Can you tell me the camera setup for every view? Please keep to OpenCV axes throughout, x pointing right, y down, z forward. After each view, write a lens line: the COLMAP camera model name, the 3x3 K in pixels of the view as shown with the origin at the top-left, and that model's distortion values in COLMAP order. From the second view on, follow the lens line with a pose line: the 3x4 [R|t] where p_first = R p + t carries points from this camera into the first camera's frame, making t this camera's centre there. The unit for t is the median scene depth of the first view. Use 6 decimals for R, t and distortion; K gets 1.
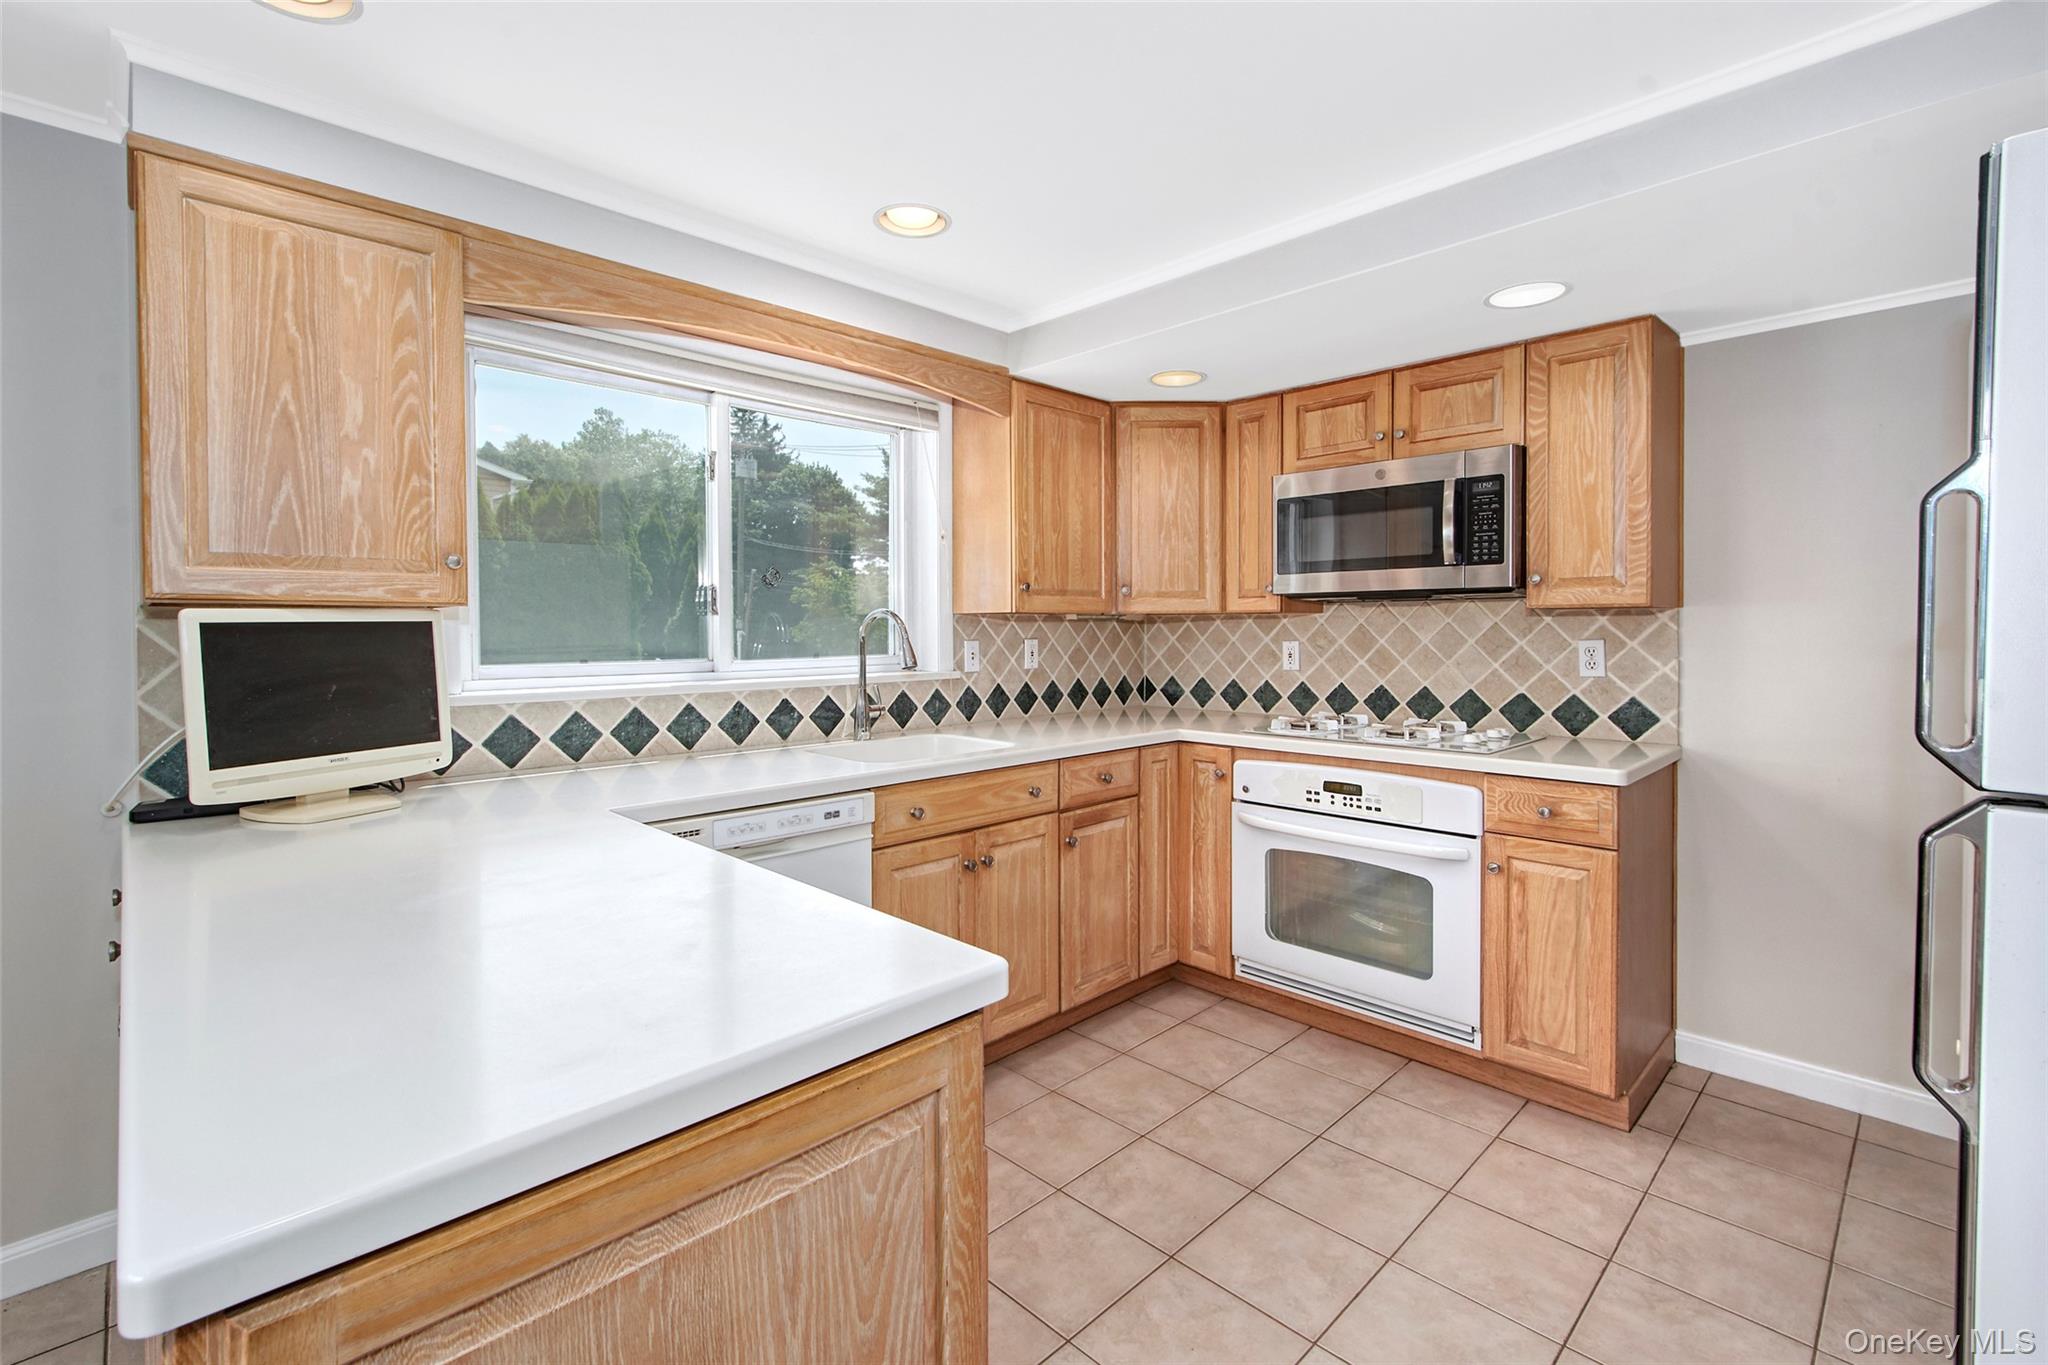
lens RADIAL K [[904.9, 0, 1047.3], [0, 904.9, 637.0], [0, 0, 1]] dist [0.000865, -0.000771]
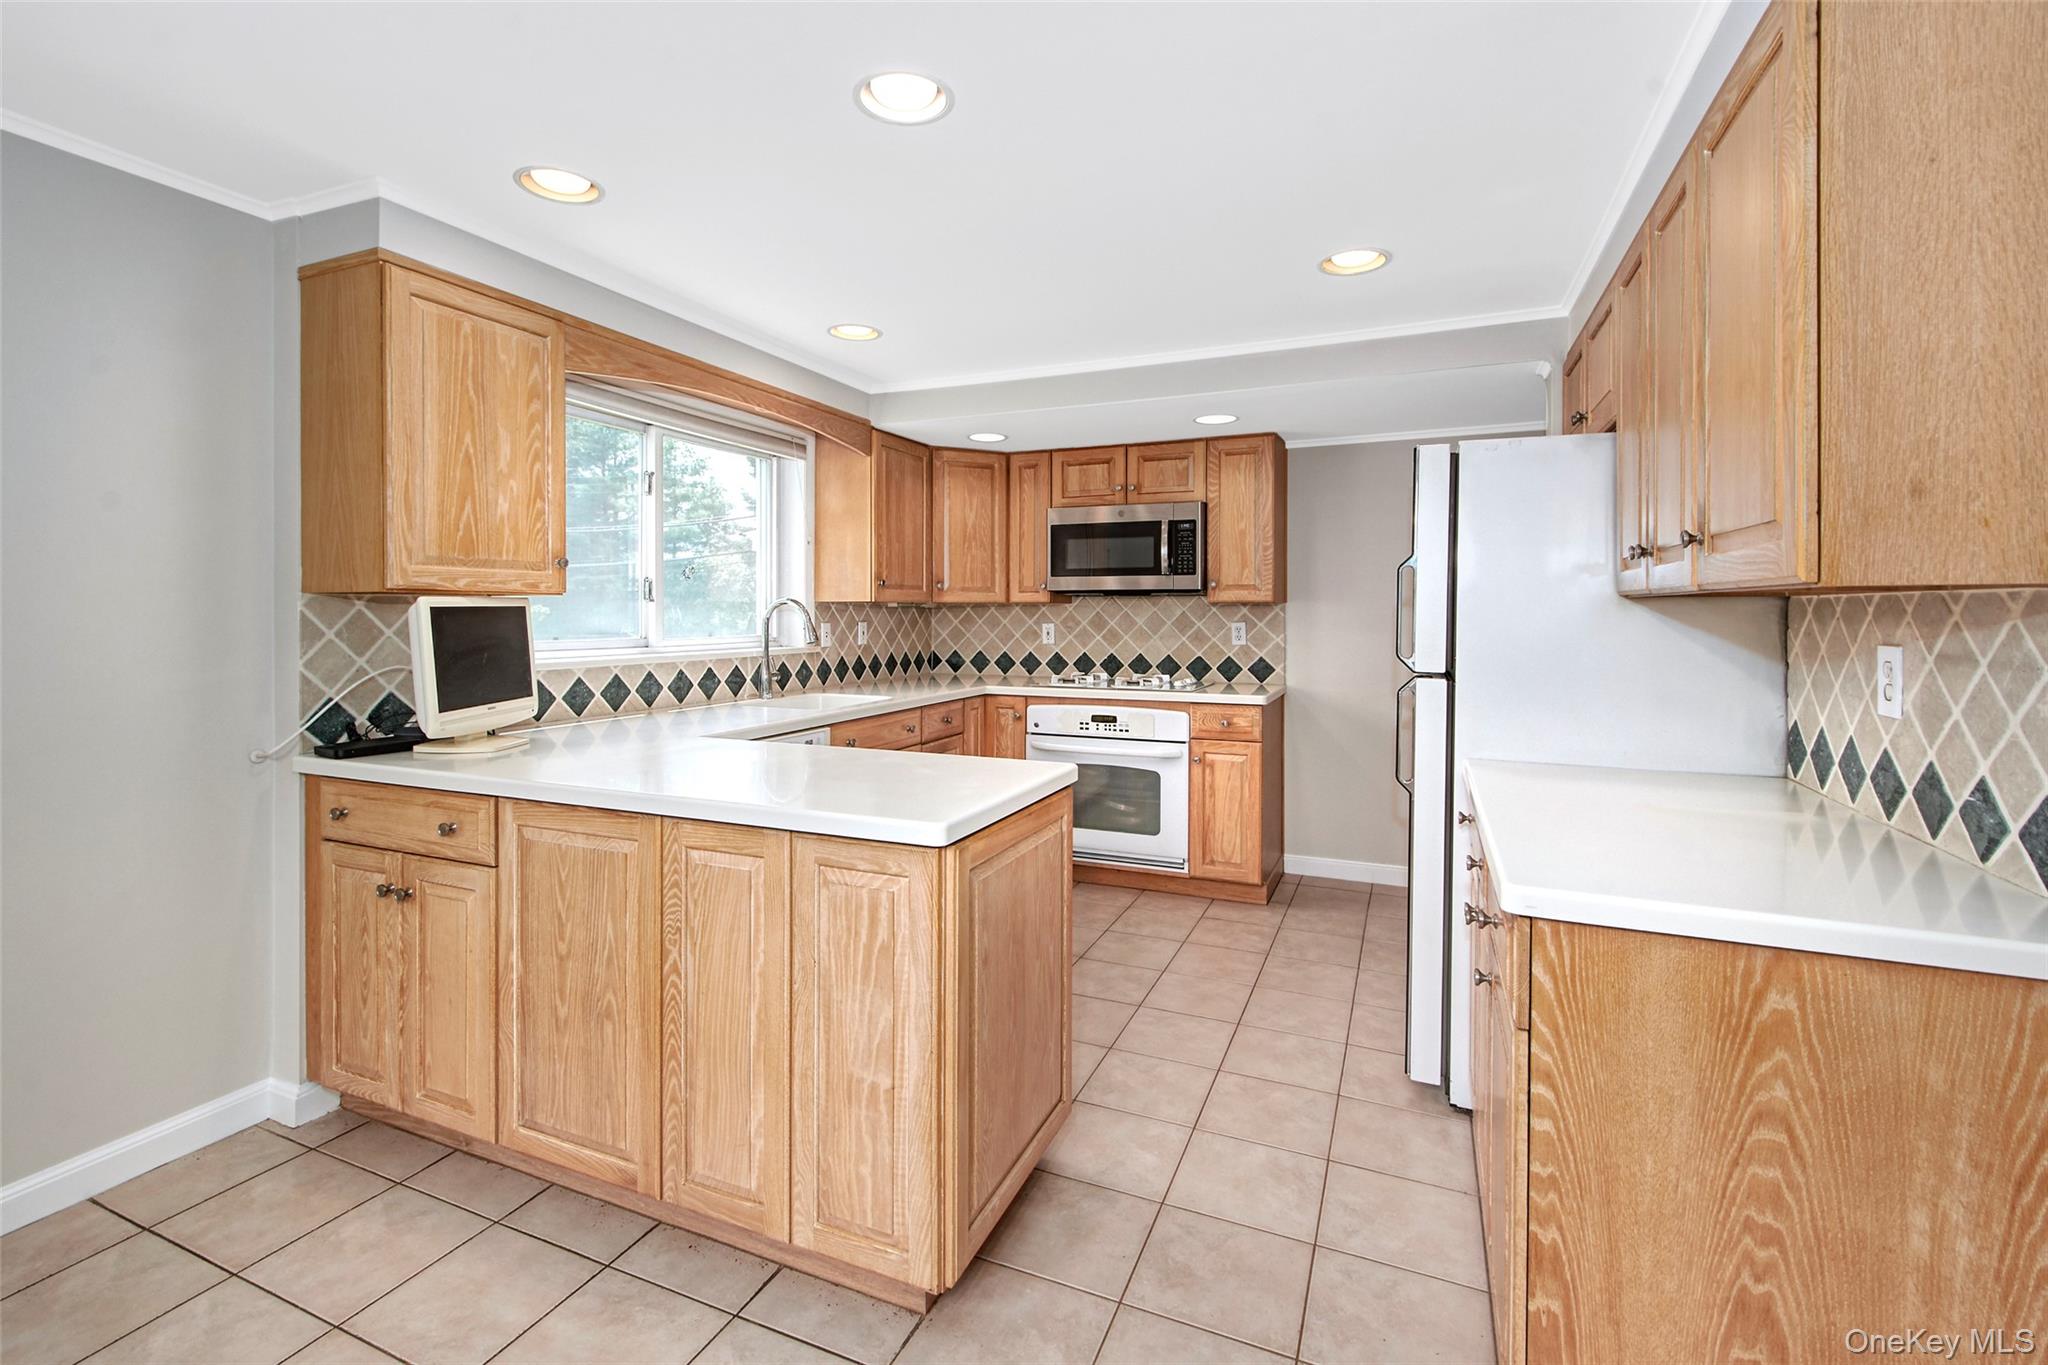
lens RADIAL K [[882.2, 0, 1035.2], [0, 882.2, 613.3], [0, 0, 1]] dist [-0.001059, -0.000473]
pose [[0.928986, 0.004561, 0.370088, -0.340505], [-0.000674, 0.999943, -0.010631, 0.004521], [-0.370115, 0.009627, 0.928936, -0.352127]]
